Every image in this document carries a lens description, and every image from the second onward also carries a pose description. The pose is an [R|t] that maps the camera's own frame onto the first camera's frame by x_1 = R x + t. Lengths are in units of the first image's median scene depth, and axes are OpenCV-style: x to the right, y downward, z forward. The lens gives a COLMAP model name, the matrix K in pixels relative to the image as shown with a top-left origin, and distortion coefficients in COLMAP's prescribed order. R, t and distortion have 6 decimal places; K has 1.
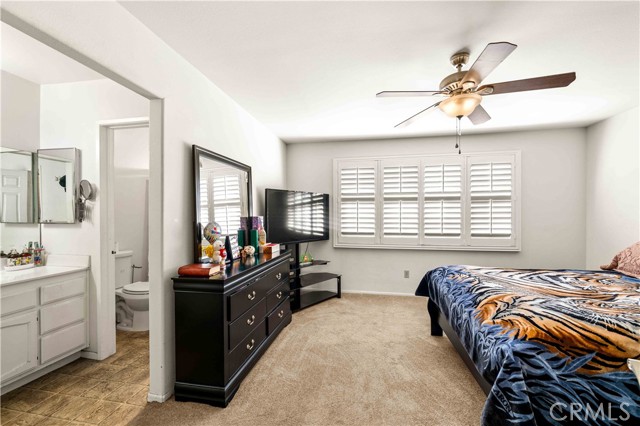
lens RADIAL K [[263.3, 0, 320.0], [0, 263.3, 213.0], [0, 0, 1]] dist [0.000938, -0.000245]
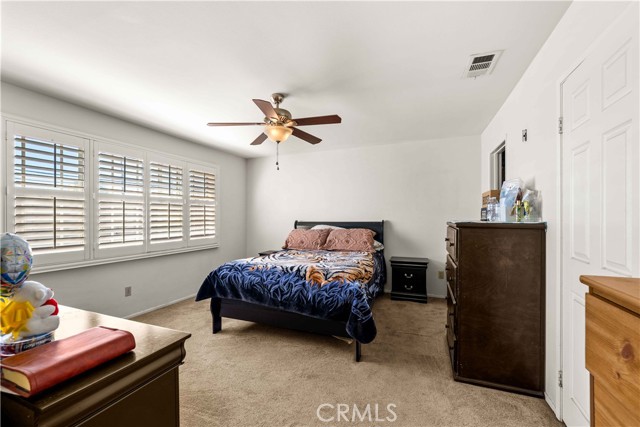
lens RADIAL K [[263.0, 0, 320.0], [0, 263.0, 213.5], [0, 0, 1]] dist [0.013797, -0.000062]
pose [[0.209254, 0.015176, 0.977744, -0.625568], [0.002316, 0.999869, -0.016015, 0.014260], [-0.977859, 0.005616, 0.209191, 0.462941]]
